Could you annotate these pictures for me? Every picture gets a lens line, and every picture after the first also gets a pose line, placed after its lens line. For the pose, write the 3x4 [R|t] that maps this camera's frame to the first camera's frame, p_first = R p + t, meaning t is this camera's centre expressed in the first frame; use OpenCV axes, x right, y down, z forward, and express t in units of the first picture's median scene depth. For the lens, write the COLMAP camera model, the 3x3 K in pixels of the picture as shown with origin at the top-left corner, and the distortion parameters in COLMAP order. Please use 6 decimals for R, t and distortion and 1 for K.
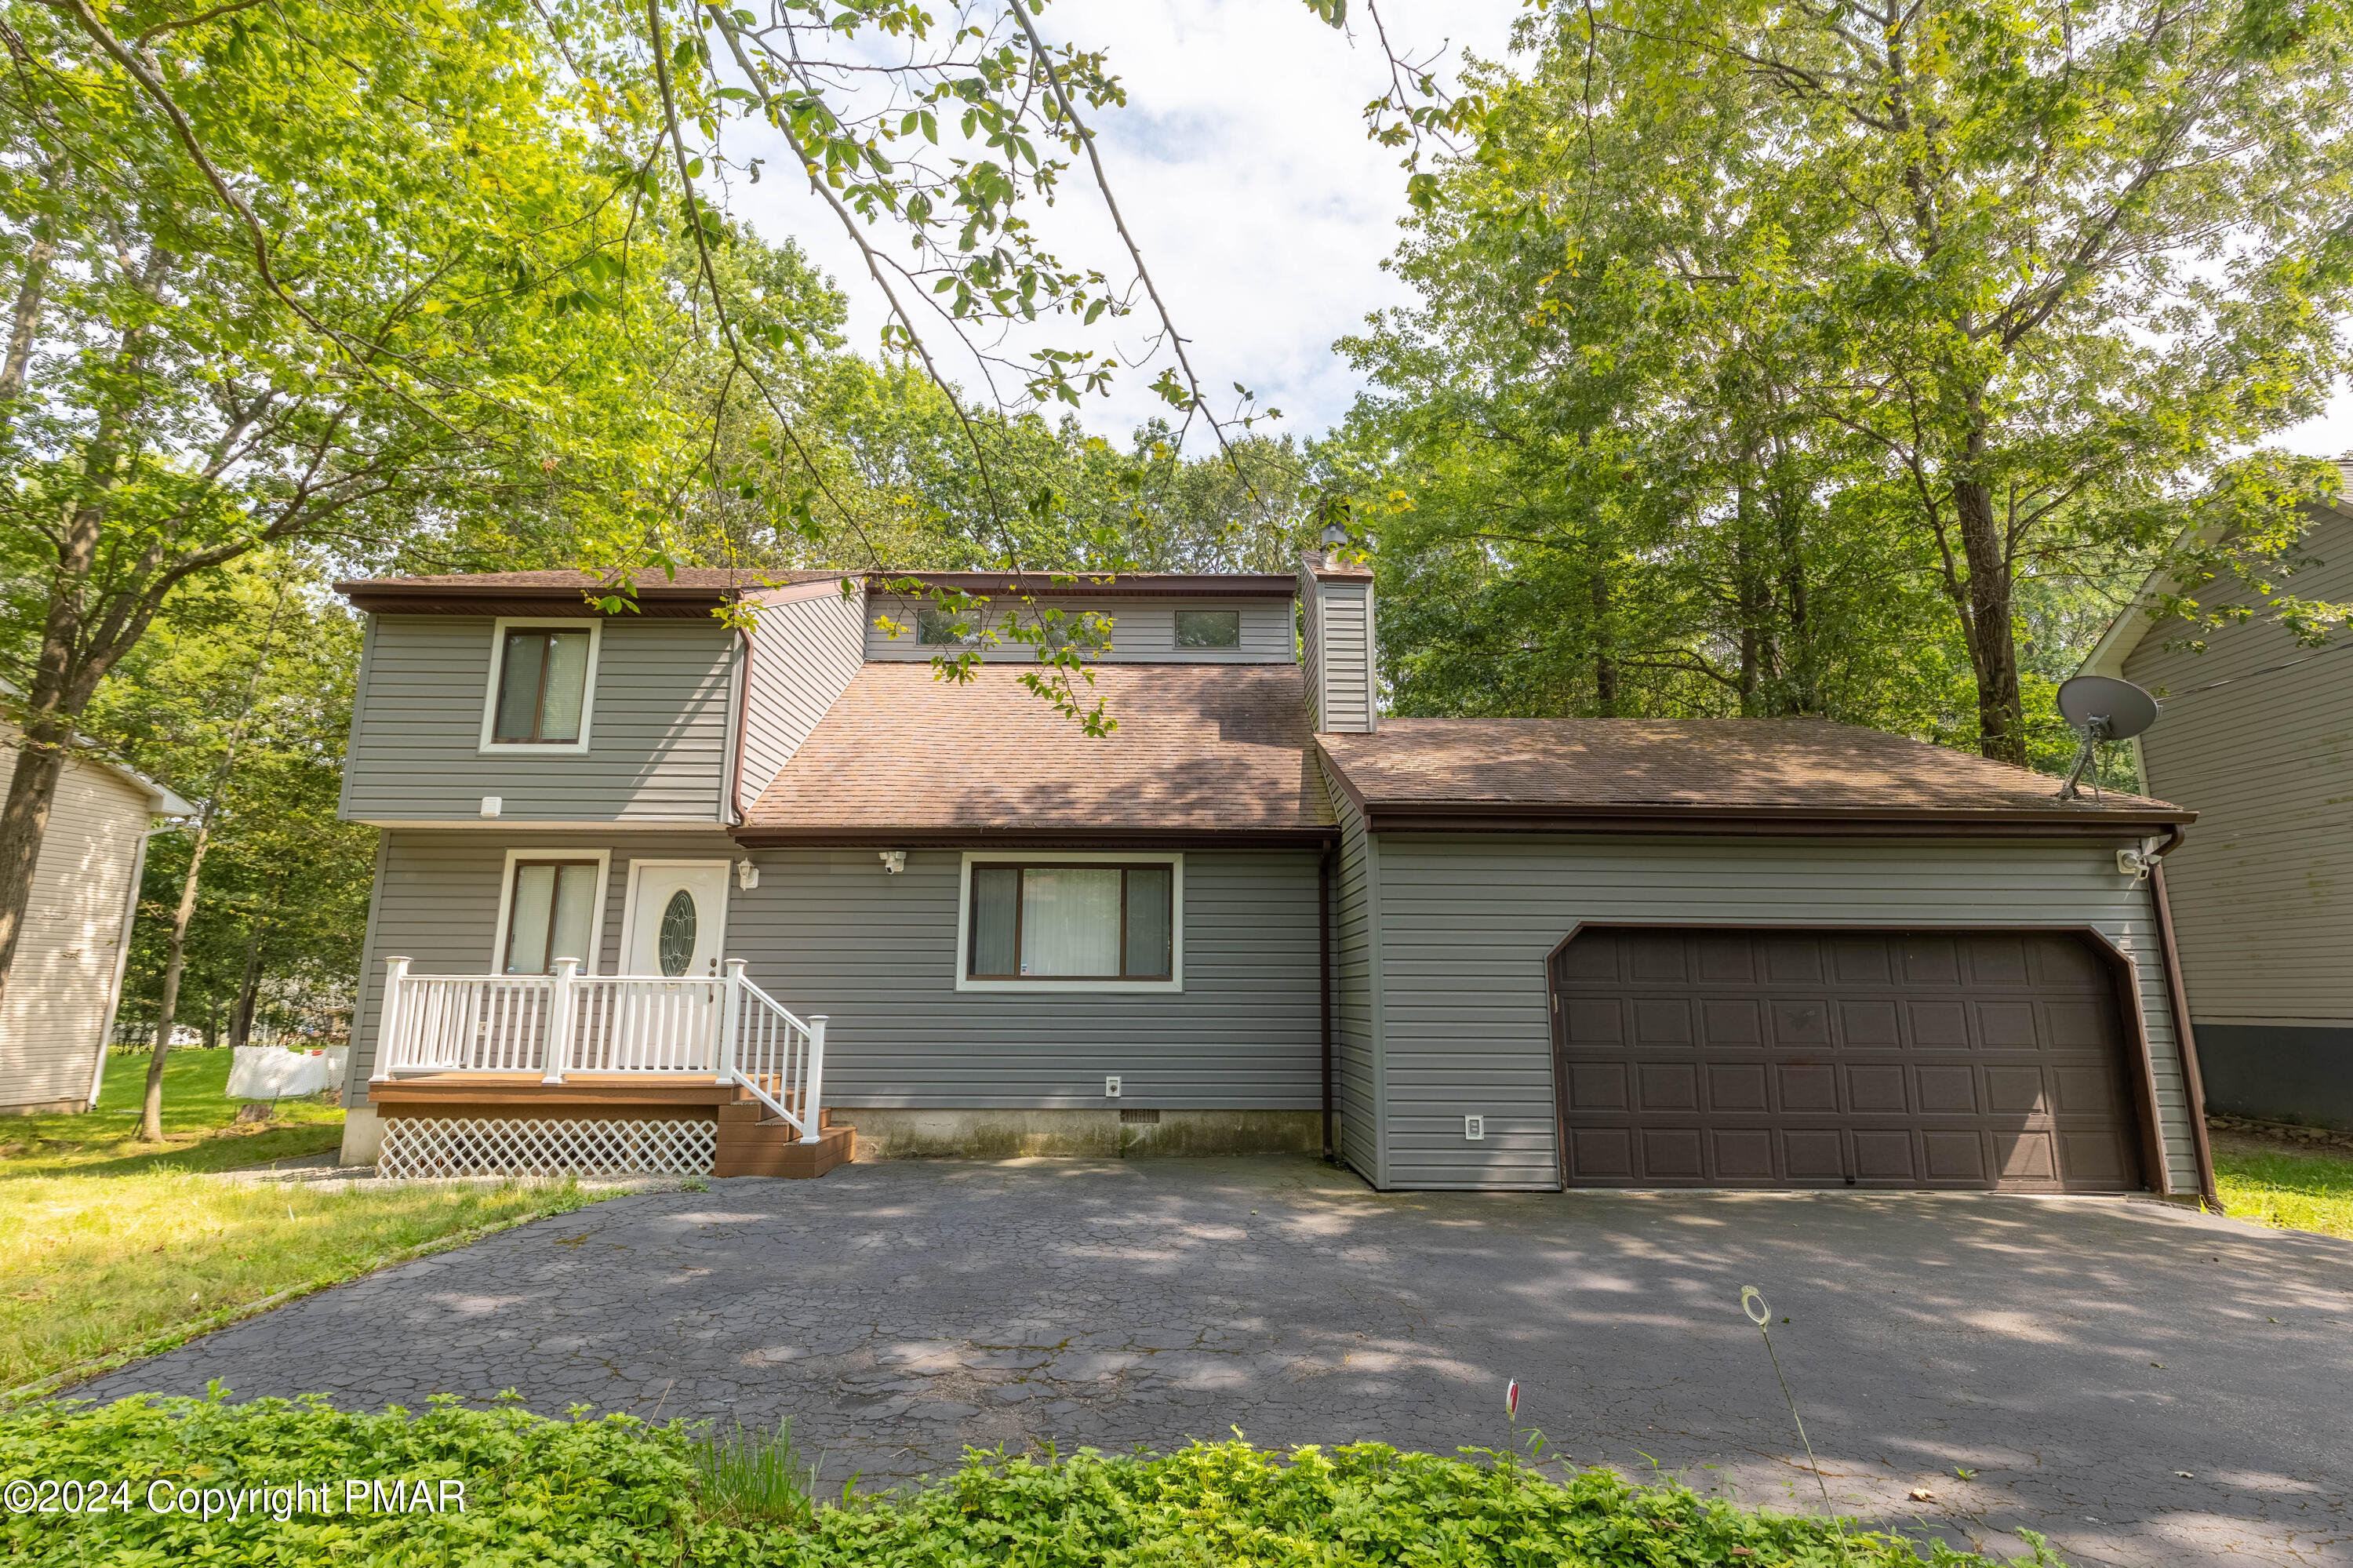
lens RADIAL K [[1098.4, 0, 1169.1], [0, 1098.4, 789.1], [0, 0, 1]] dist [0.001433, -0.000760]
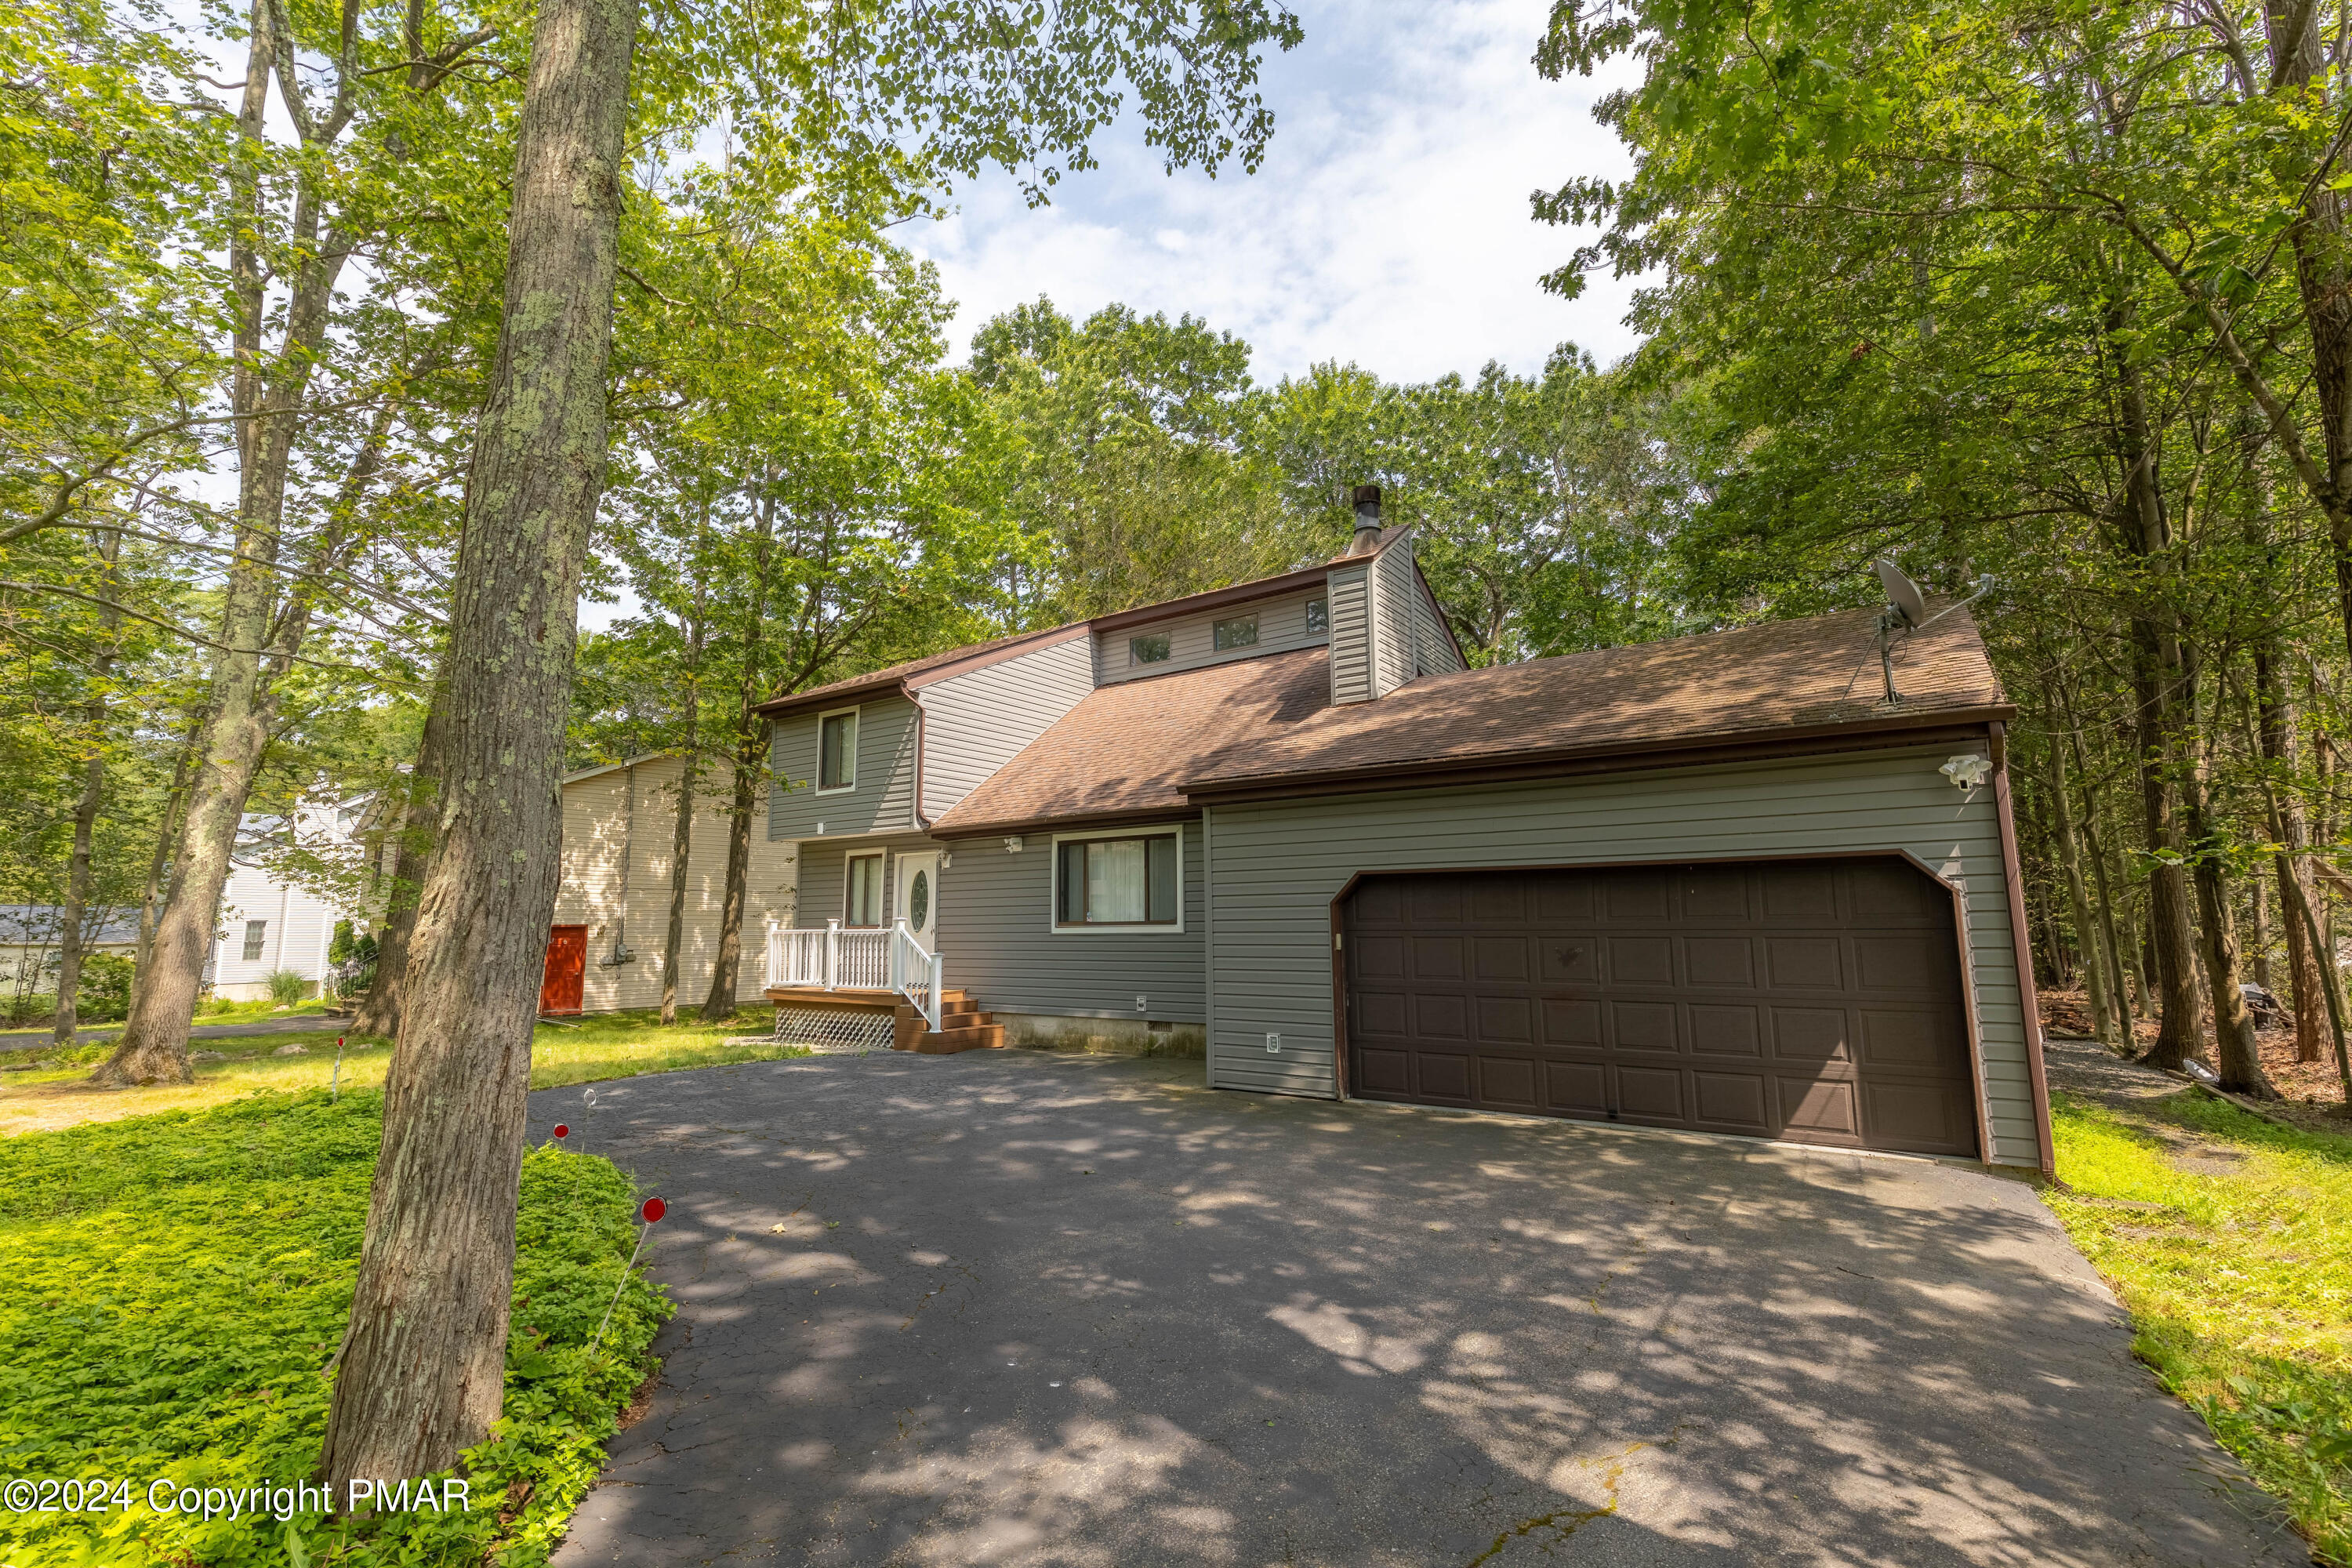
lens RADIAL K [[1041.9, 0, 1176.0], [0, 1041.9, 784.0], [0, 0, 1]] dist [0.001247, -0.000184]
pose [[0.809923, -0.092655, -0.579172, 0.739213], [0.124560, 0.992091, 0.015473, -0.008007], [0.573158, -0.084674, 0.815059, 0.014108]]
